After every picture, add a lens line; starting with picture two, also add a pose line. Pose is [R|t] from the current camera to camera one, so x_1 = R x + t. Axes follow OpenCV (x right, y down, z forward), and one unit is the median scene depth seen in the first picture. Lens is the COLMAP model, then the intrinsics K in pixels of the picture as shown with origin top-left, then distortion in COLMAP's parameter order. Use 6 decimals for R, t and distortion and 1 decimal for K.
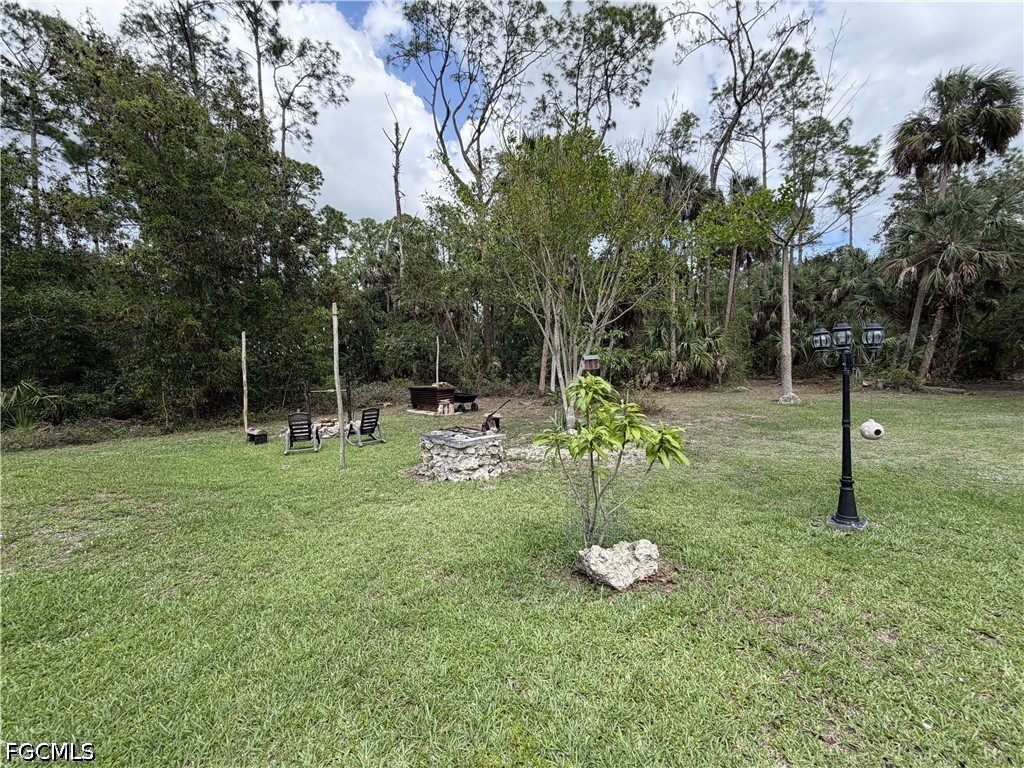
lens RADIAL K [[406.5, 0, 512.0], [0, 406.5, 384.9], [0, 0, 1]] dist [0.002407, 0.001110]
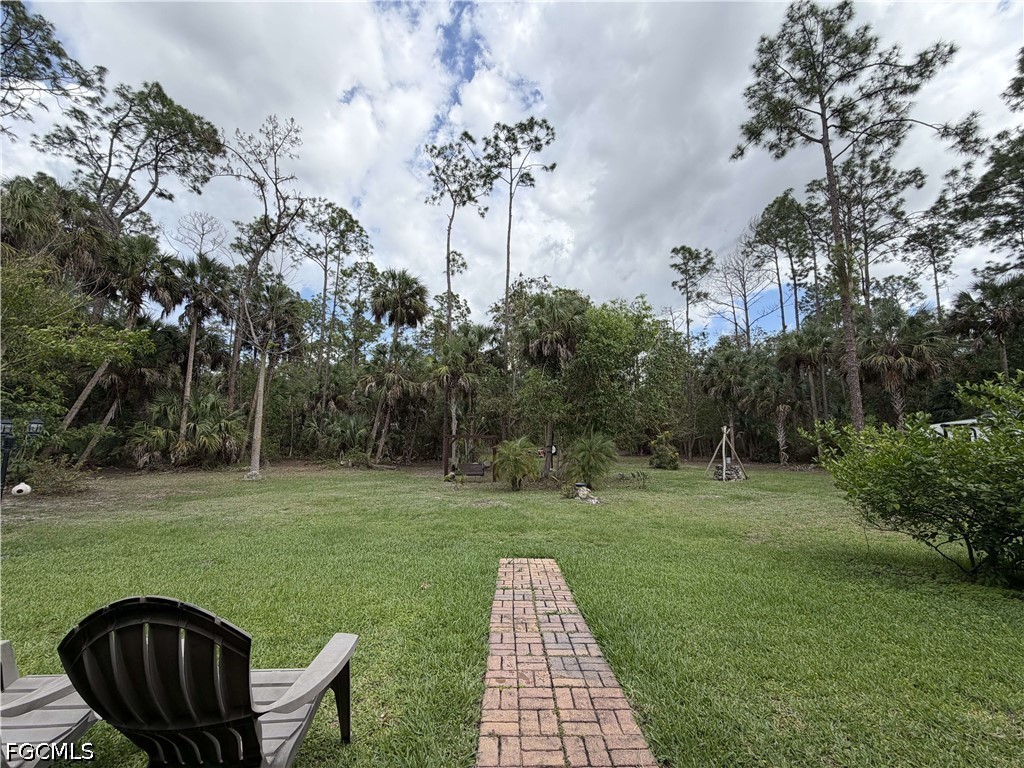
lens RADIAL K [[406.5, 0, 517.6], [0, 406.5, 366.7], [0, 0, 1]] dist [0.002407, 0.001110]
pose [[0.613493, 0.175912, 0.769858, 0.107679], [0.006951, 0.973633, -0.228013, -0.002072], [-0.789670, 0.145236, 0.596094, -0.278261]]
